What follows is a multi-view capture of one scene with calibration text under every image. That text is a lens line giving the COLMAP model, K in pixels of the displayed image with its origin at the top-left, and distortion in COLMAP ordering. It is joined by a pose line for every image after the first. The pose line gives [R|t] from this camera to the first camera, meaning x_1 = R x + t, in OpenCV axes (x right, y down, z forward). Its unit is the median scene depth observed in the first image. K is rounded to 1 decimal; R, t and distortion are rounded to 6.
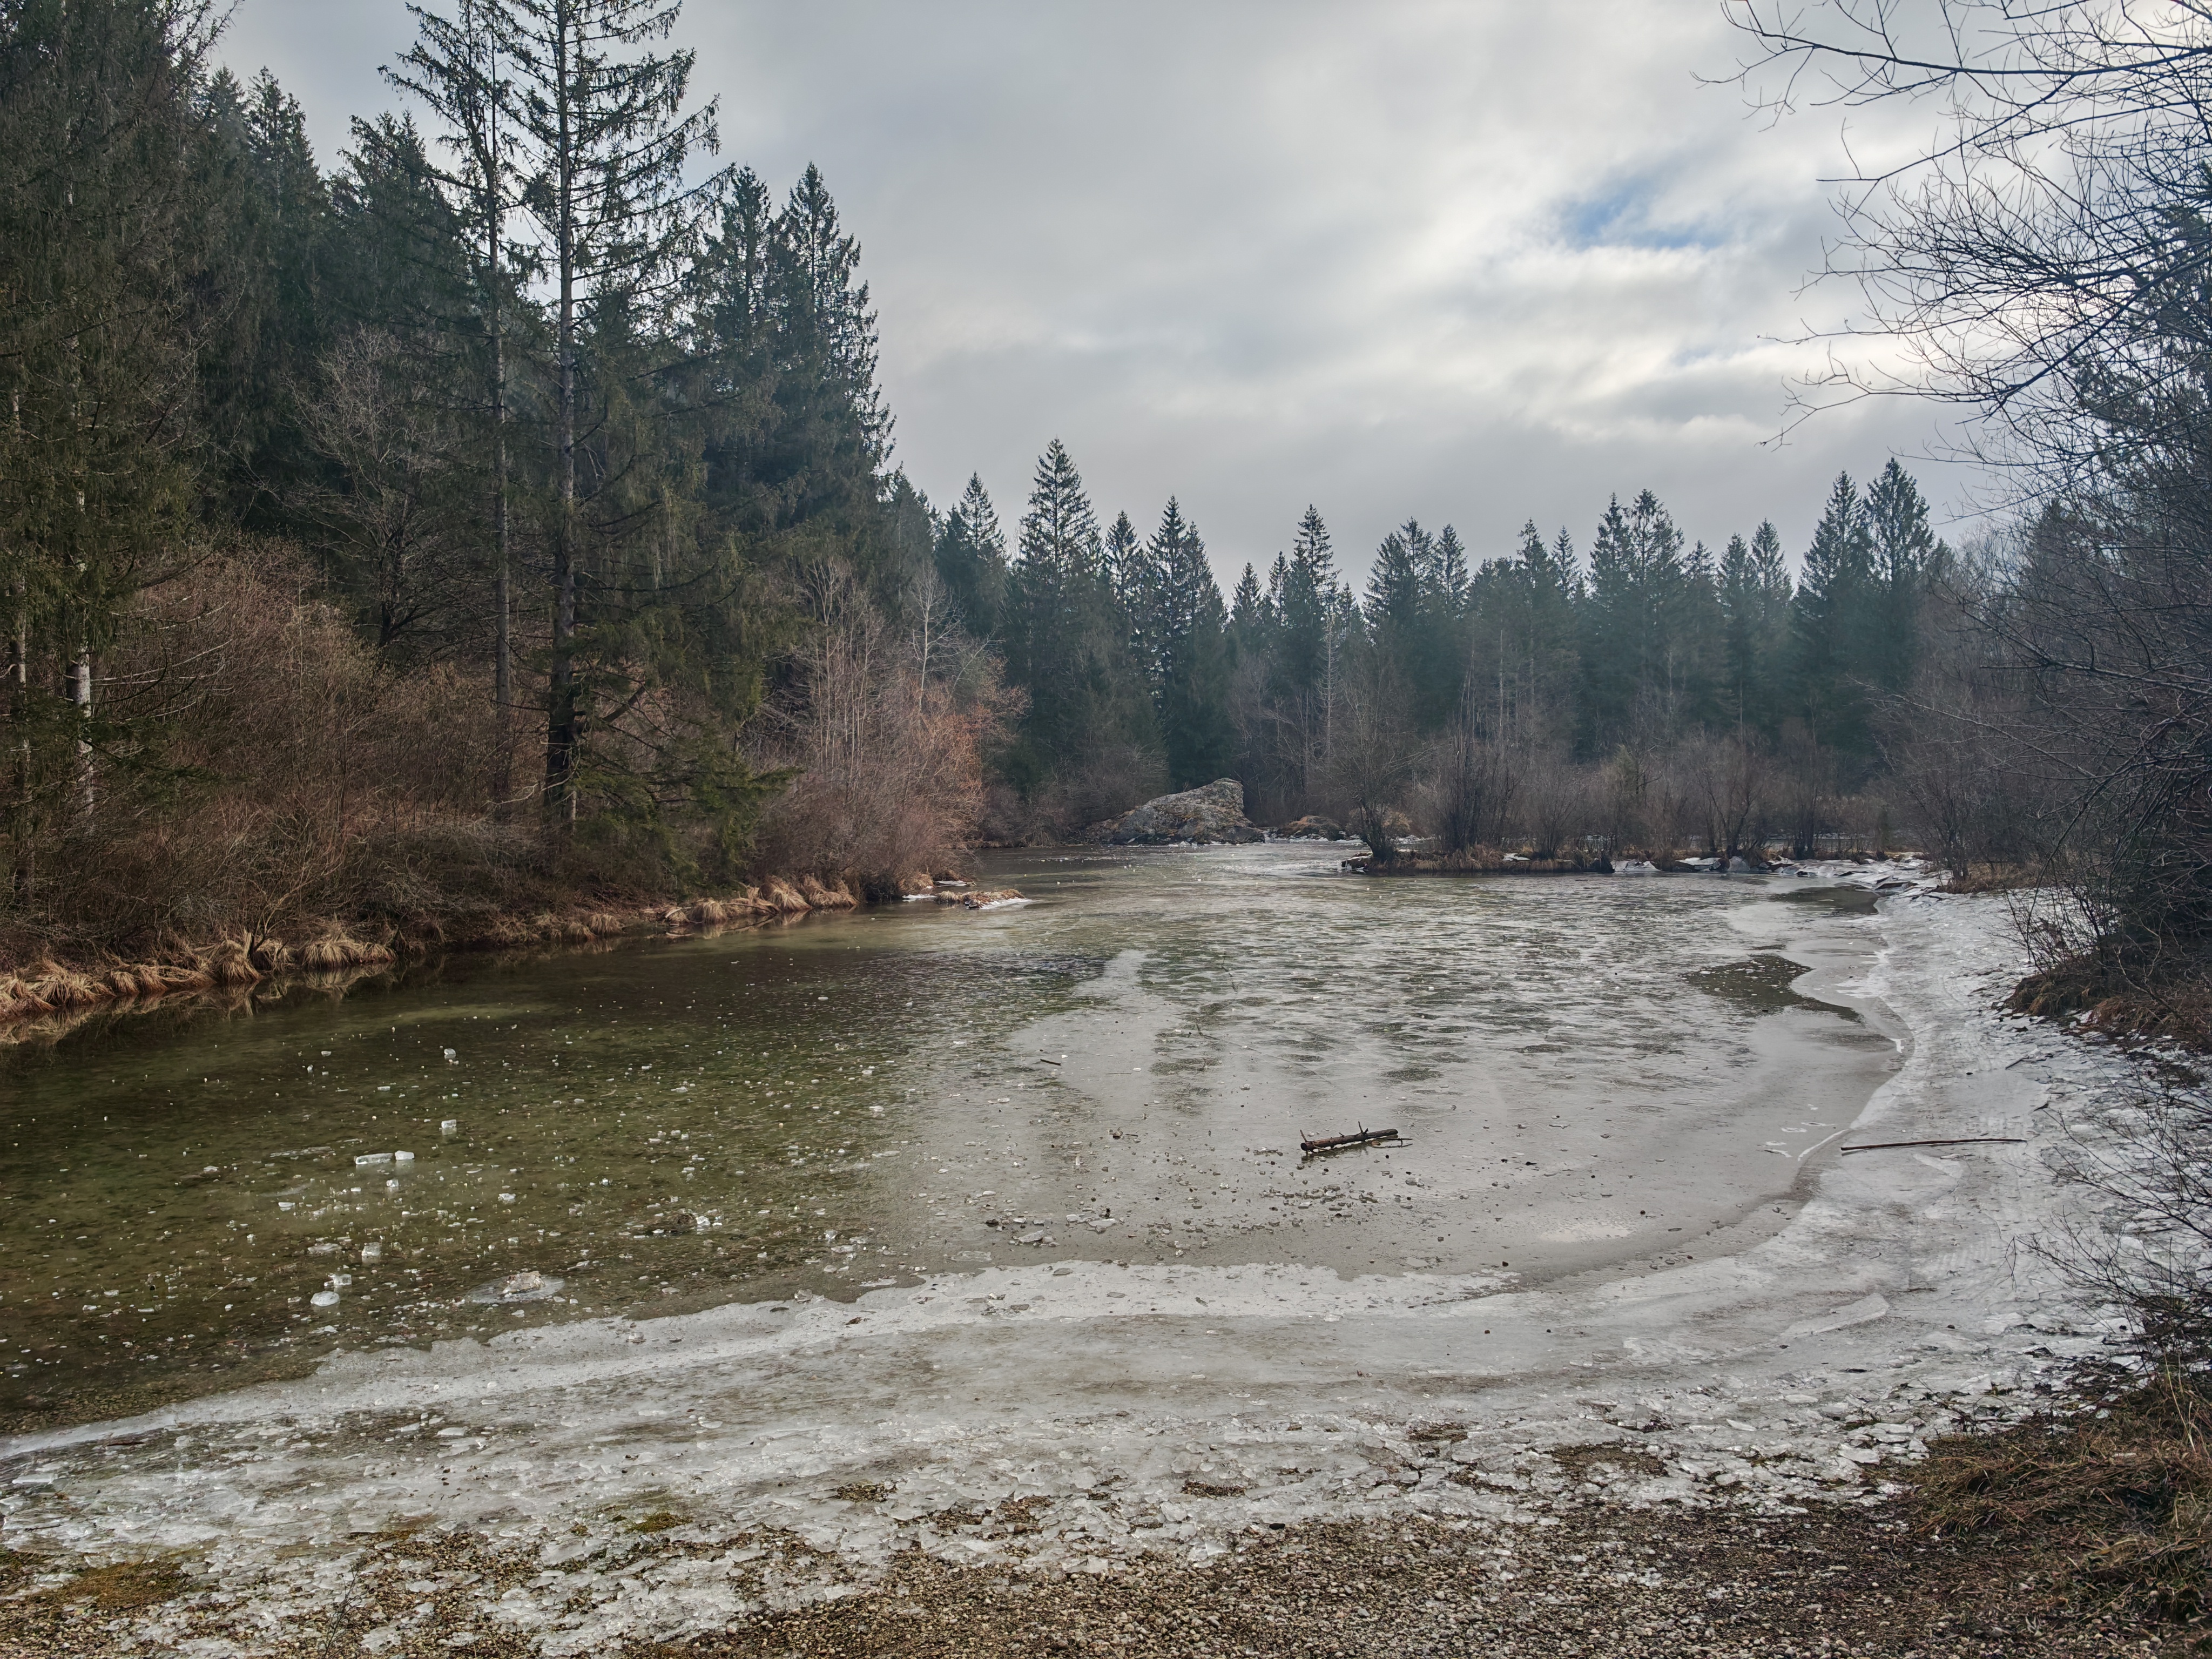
lens RADIAL K [[1618.3, 0, 1102.7], [0, 1618.3, 836.7], [0, 0, 1]] dist [0.013723, -0.029327]
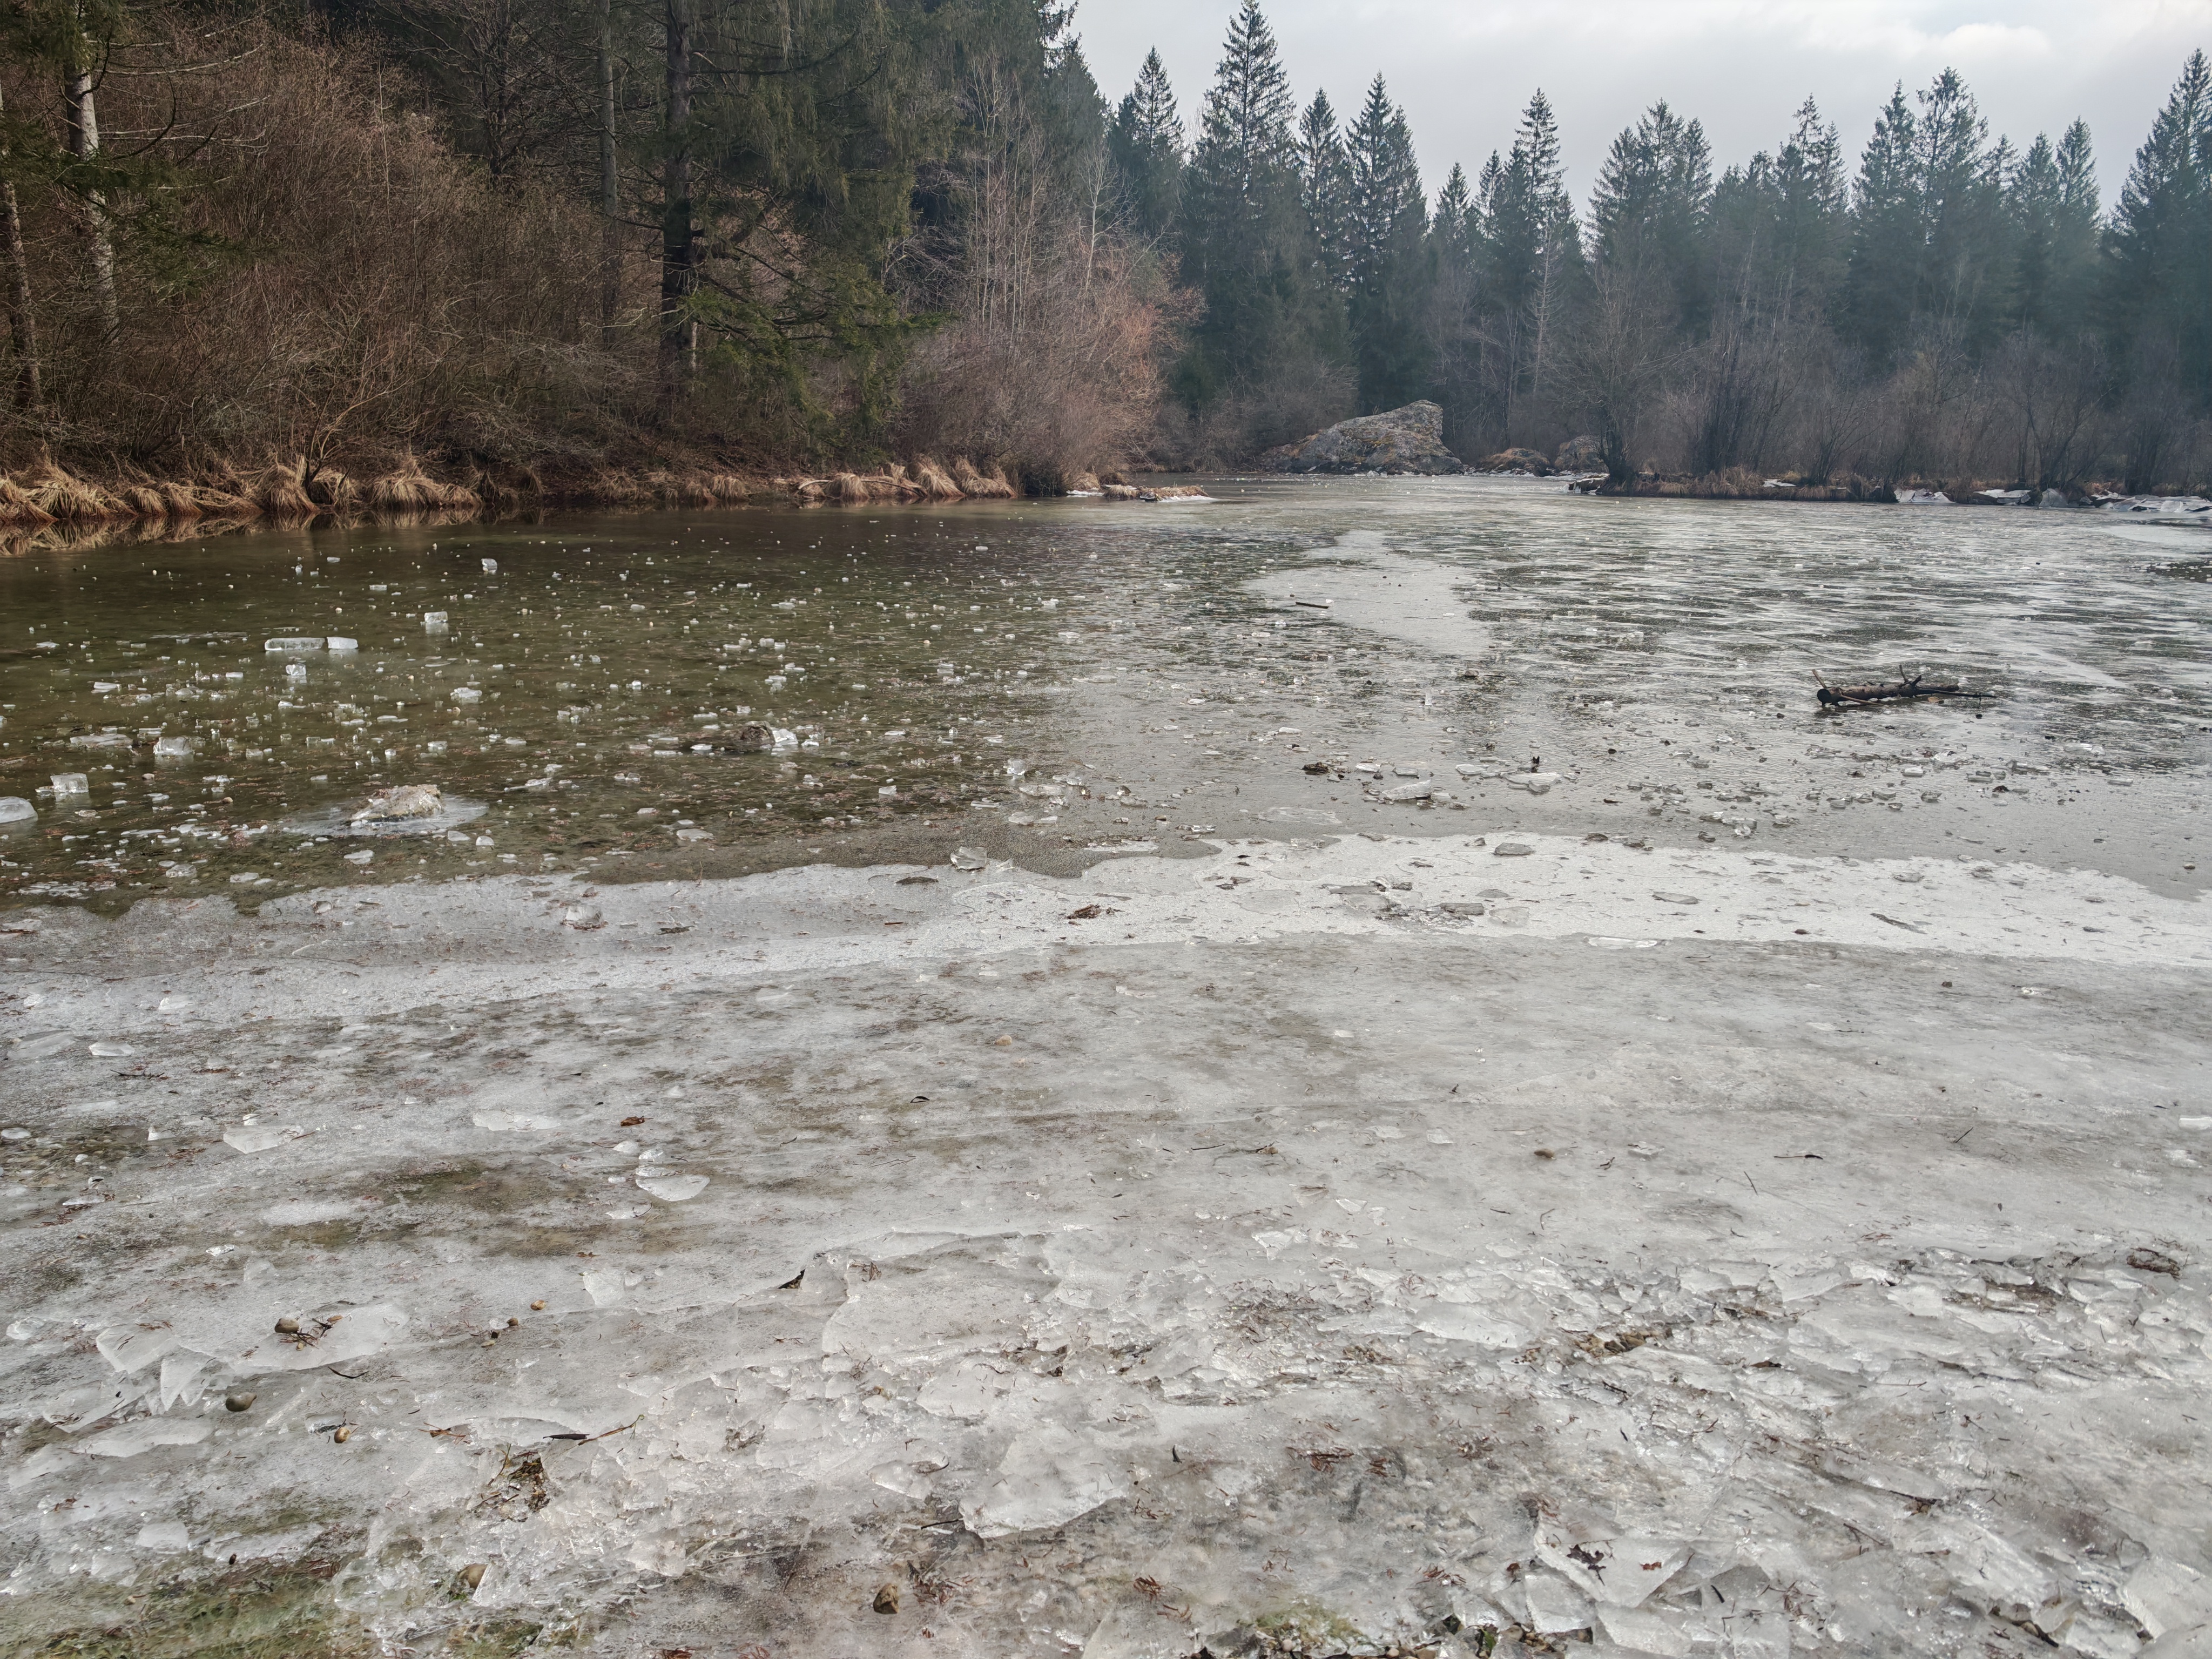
lens RADIAL K [[1618.3, 0, 1098.7], [0, 1618.3, 846.9], [0, 0, 1]] dist [0.013723, -0.029327]
pose [[0.994678, 0.057073, -0.085778, -0.027793], [-0.037387, 0.975748, 0.215678, 0.045895], [0.096007, -0.211324, 0.972690, 0.142312]]
